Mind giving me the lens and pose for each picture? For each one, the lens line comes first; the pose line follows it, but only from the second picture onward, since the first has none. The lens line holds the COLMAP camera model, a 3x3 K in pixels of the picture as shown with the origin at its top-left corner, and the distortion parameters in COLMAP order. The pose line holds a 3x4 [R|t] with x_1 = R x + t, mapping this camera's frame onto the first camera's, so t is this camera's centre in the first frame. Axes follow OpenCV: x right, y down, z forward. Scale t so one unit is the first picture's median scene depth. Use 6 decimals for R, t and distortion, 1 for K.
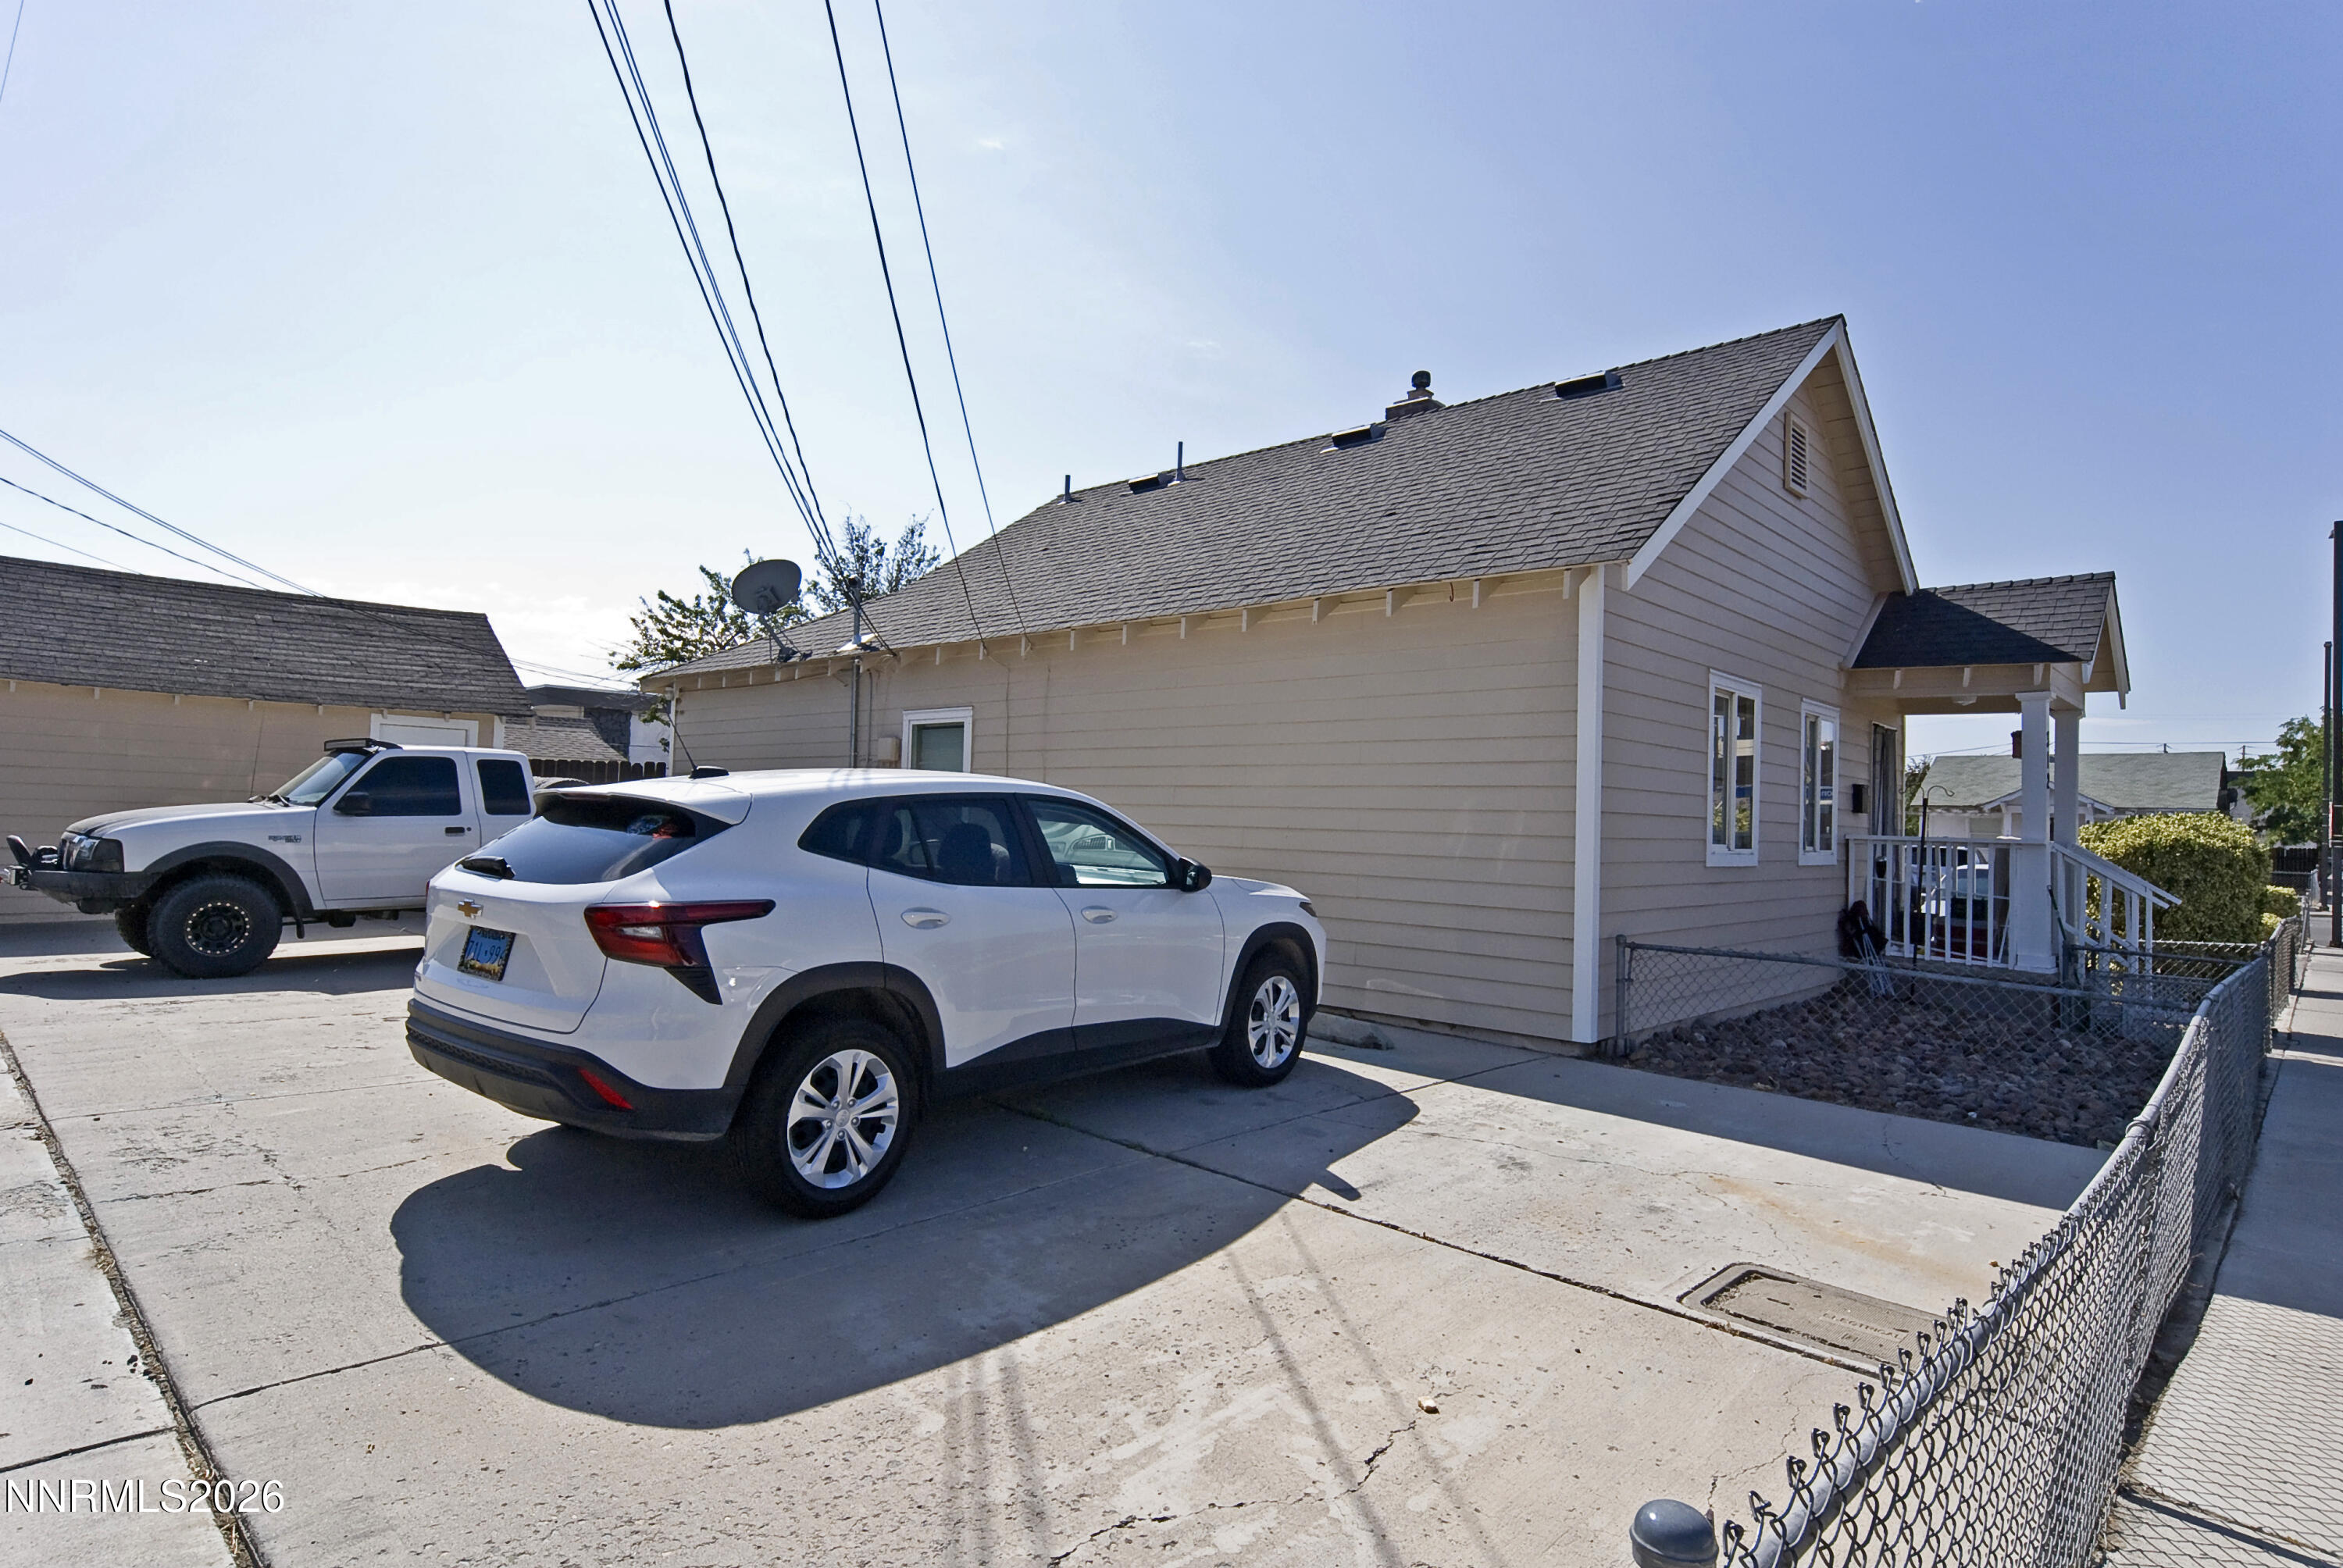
lens RADIAL K [[1246.1, 0, 1171.5], [0, 1246.1, 784.0], [0, 0, 1]] dist [-0.012879, -0.002116]
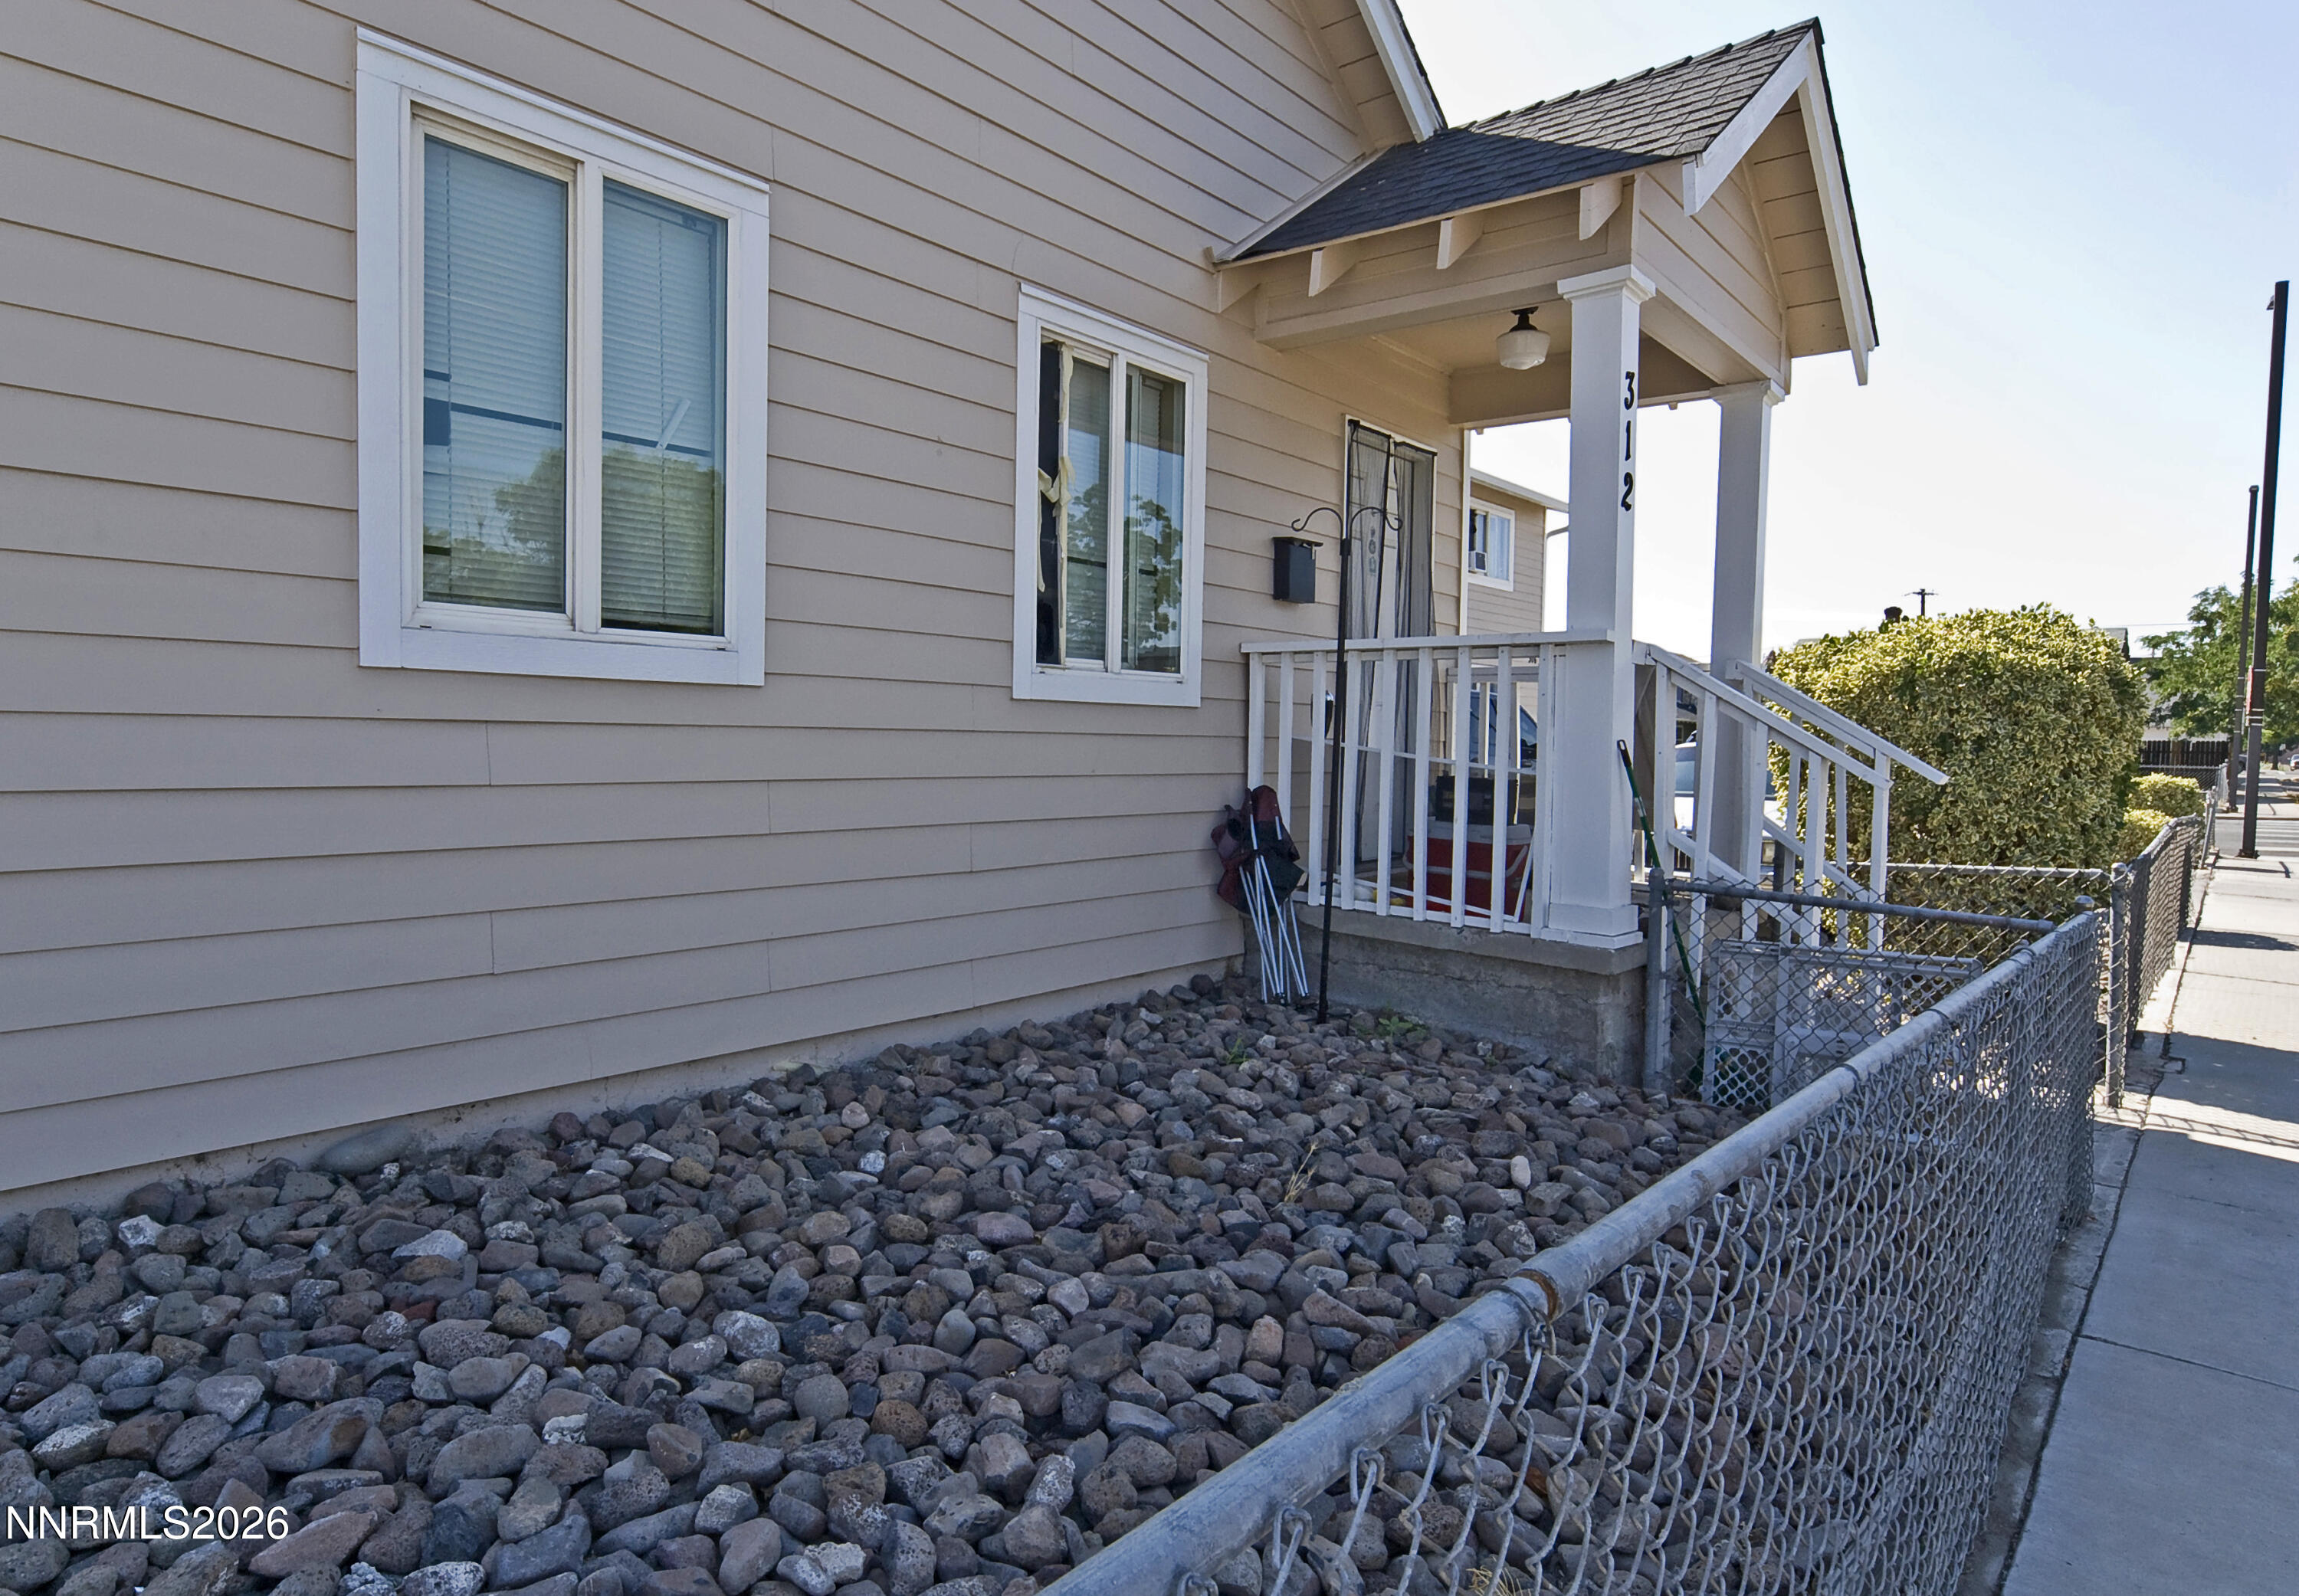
lens RADIAL K [[1325.5, 0, 1074.5], [0, 1325.5, 806.1], [0, 0, 1]] dist [-0.025846, 0.002082]
pose [[0.999594, -0.014409, 0.024586, 0.443853], [0.012358, 0.996588, 0.081606, 0.056829], [-0.025678, -0.081269, 0.996361, 0.481328]]
